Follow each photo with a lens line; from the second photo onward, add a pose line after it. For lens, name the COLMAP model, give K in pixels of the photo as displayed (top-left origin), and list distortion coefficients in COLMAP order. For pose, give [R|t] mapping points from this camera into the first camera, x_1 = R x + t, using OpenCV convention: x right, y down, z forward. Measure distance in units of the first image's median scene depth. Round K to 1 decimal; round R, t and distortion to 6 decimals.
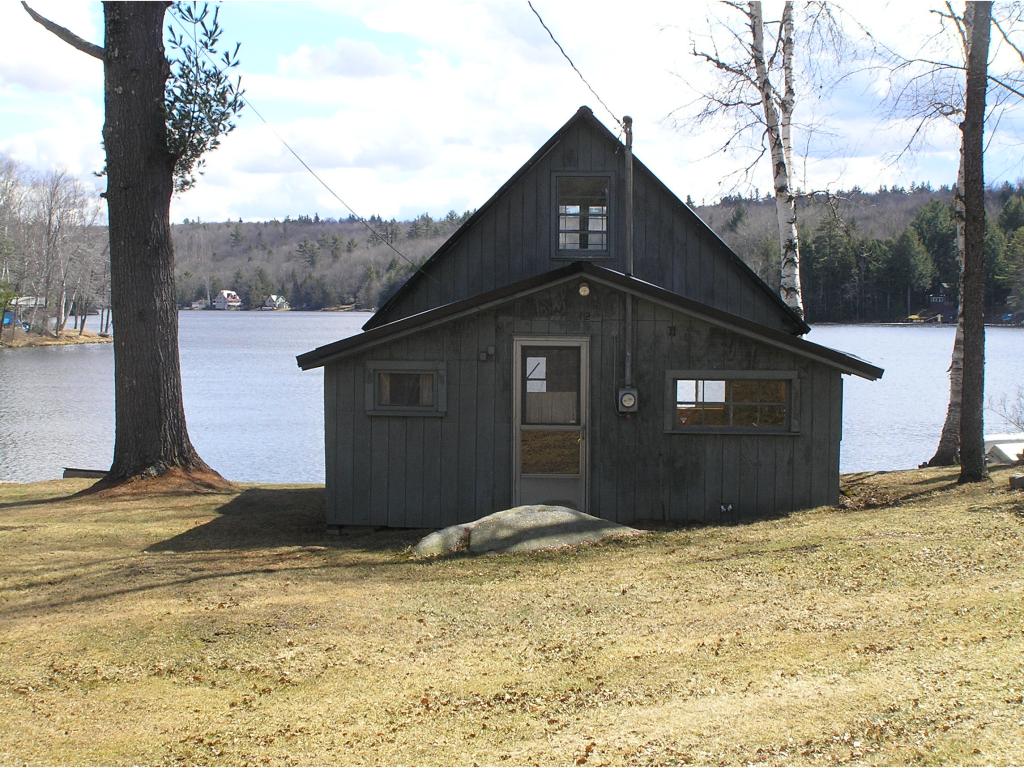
lens RADIAL K [[1958.3, 0, 512.2], [0, 1958.3, 384.3], [0, 0, 1]] dist [-0.048684, 0.000000]
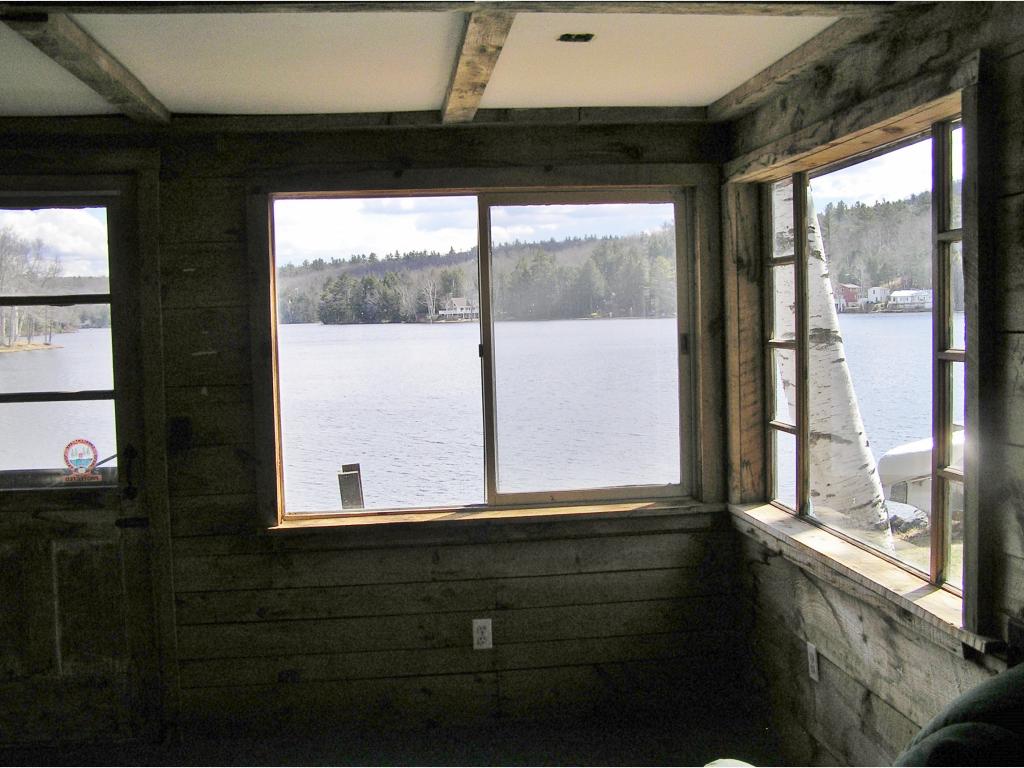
lens RADIAL K [[1119.0, 0, 512.4], [0, 1119.0, 383.9], [0, 0, 1]] dist [-0.167225, 0.000000]
pose [[0.989643, -0.046083, 0.135953, 0.012884], [0.043121, 0.998766, 0.024649, -0.003346], [-0.136921, -0.018531, 0.990409, 0.107392]]
